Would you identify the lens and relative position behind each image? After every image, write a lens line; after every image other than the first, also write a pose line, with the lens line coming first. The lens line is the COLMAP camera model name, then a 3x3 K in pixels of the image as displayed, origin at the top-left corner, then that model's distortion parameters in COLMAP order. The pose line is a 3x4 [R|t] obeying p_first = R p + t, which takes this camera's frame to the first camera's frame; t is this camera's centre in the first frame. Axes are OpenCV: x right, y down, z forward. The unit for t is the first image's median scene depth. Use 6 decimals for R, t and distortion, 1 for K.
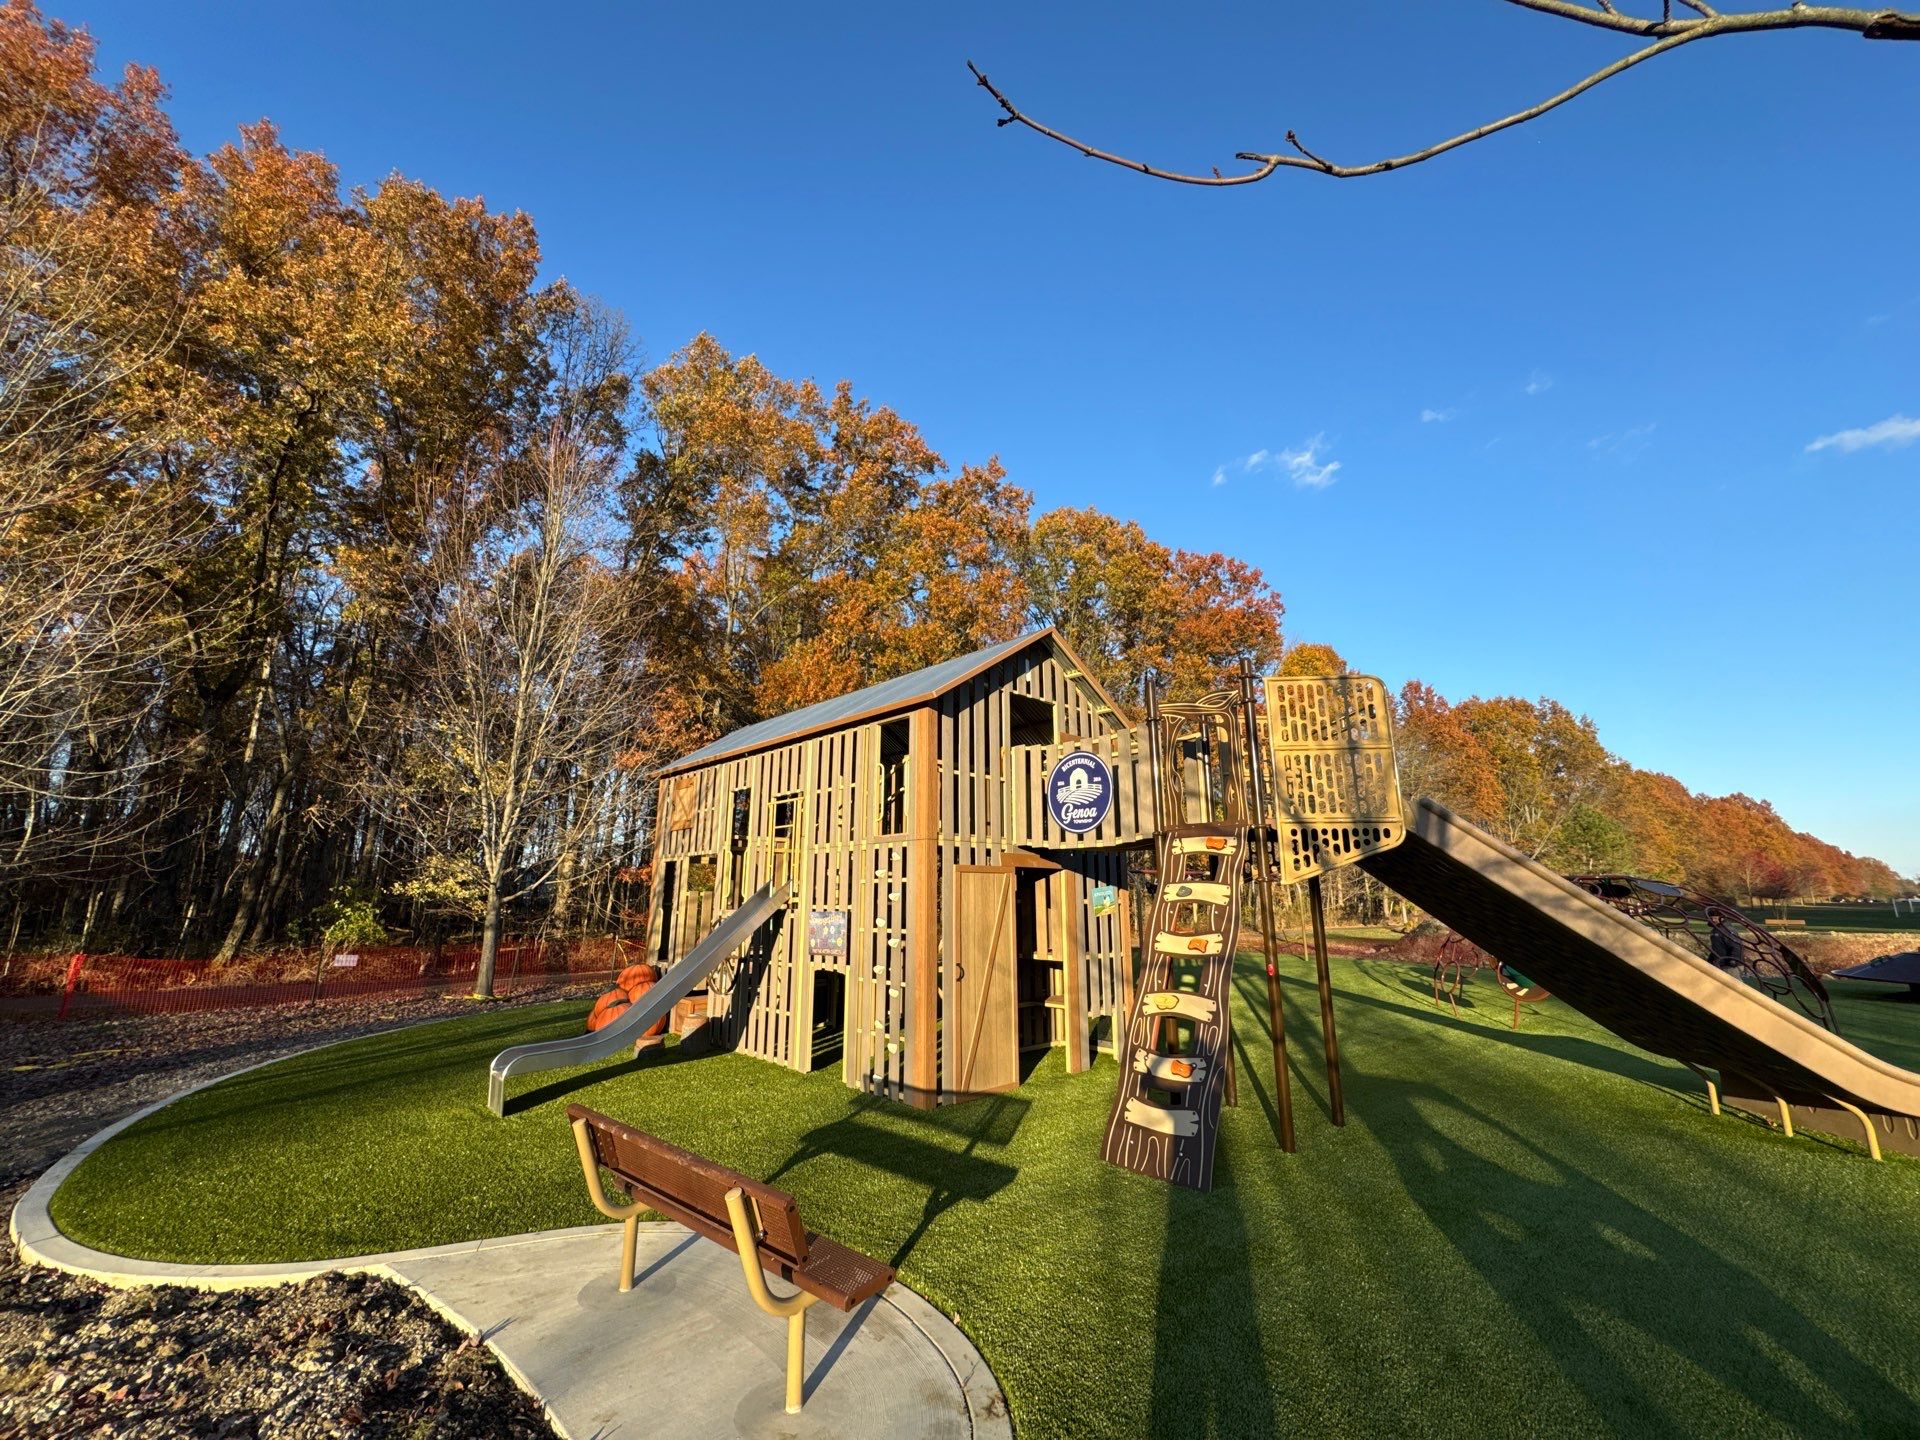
lens RADIAL K [[762.1, 0, 961.1], [0, 762.1, 720.6], [0, 0, 1]] dist [-0.003950, 0.000316]
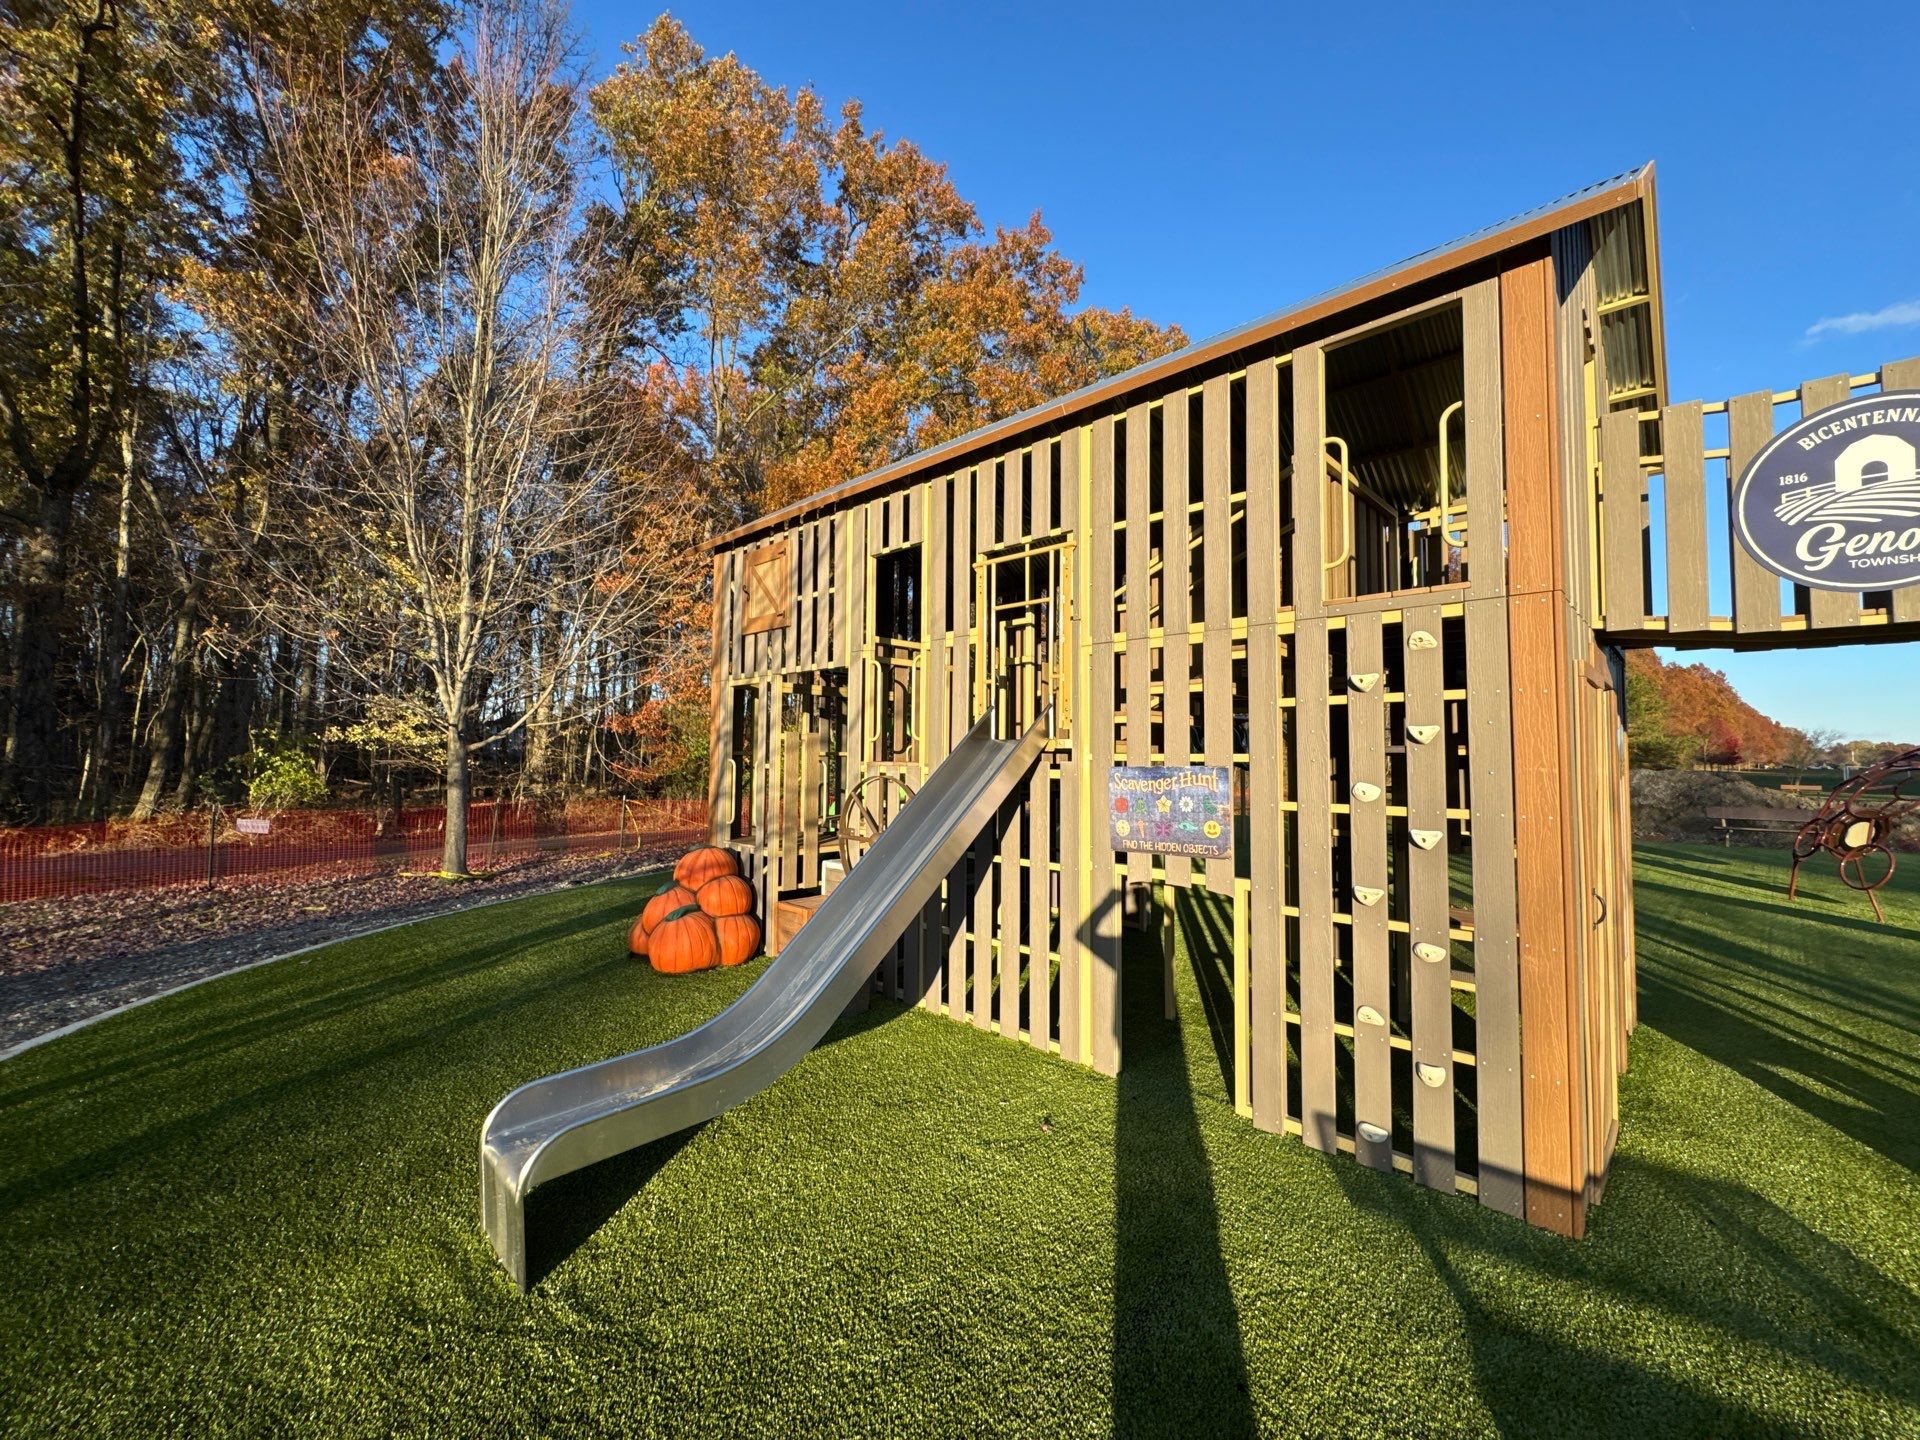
lens RADIAL K [[762.1, 0, 957.4], [0, 762.1, 717.6], [0, 0, 1]] dist [-0.003950, 0.000316]
pose [[0.999116, 0.010971, 0.040589, -0.168108], [-0.018091, 0.983597, 0.179470, 0.069804], [-0.037954, -0.180045, 0.982926, 0.276061]]
